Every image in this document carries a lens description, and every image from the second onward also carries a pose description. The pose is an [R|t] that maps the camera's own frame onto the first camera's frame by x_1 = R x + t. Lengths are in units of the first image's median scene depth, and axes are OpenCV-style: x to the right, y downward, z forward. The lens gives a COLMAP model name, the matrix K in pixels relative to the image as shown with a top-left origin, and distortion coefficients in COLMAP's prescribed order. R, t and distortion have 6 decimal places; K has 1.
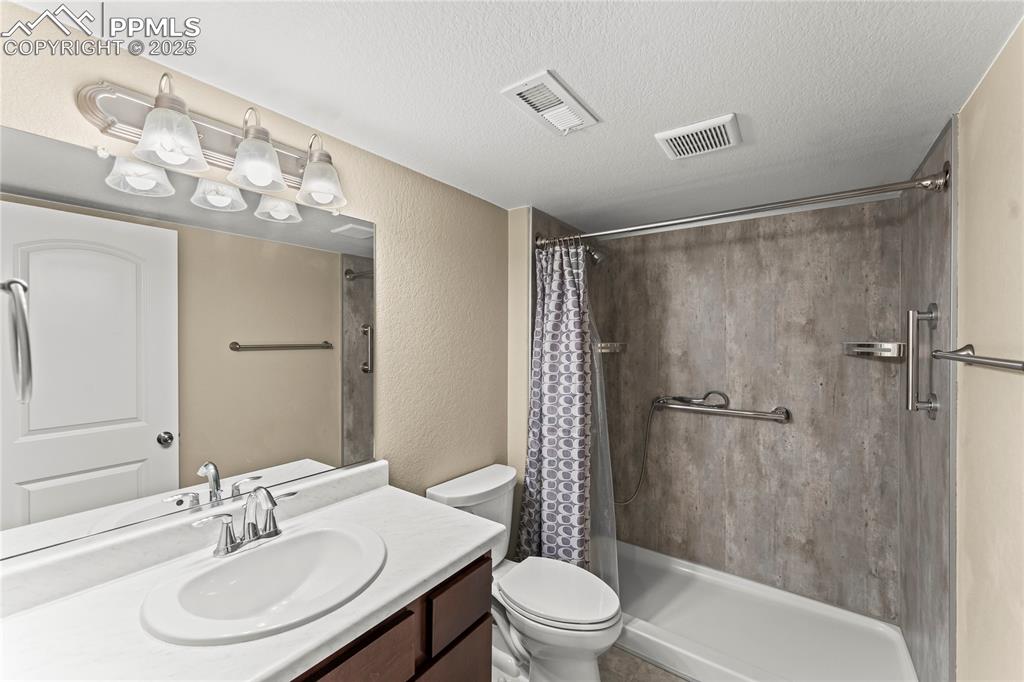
lens RADIAL K [[408.6, 0, 506.9], [0, 408.6, 339.7], [0, 0, 1]] dist [-0.002151, -0.000278]
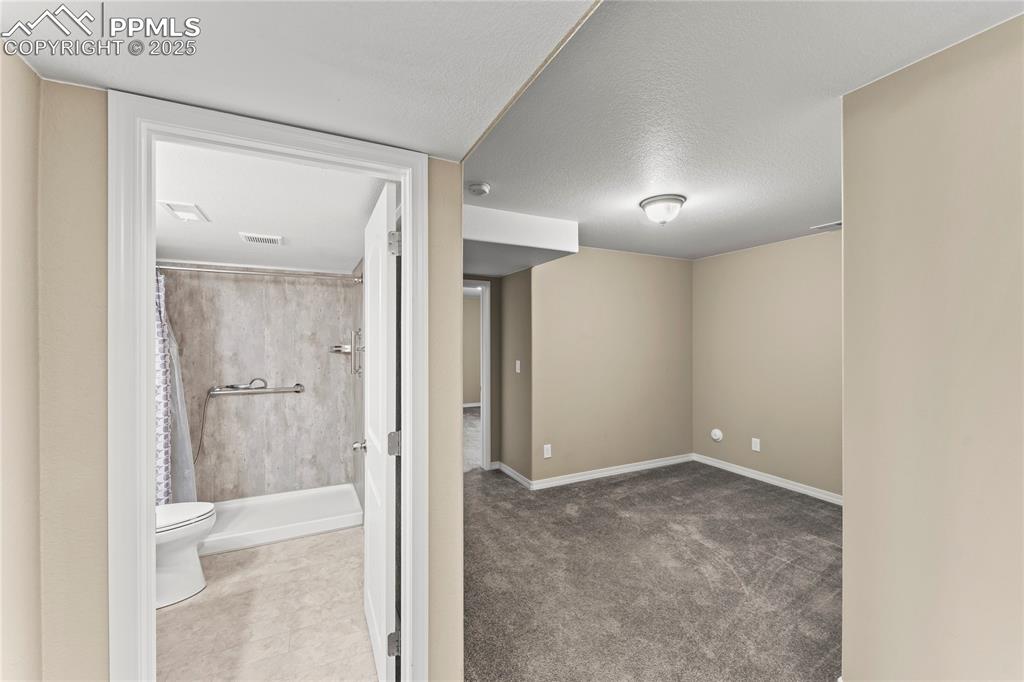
lens RADIAL K [[408.6, 0, 506.9], [0, 408.6, 339.7], [0, 0, 1]] dist [-0.002151, -0.000278]
pose [[0.461268, 0.002329, 0.887258, -0.420644], [0.007985, 0.999945, -0.006776, 0.000012], [-0.887225, 0.010211, 0.461224, -0.537927]]
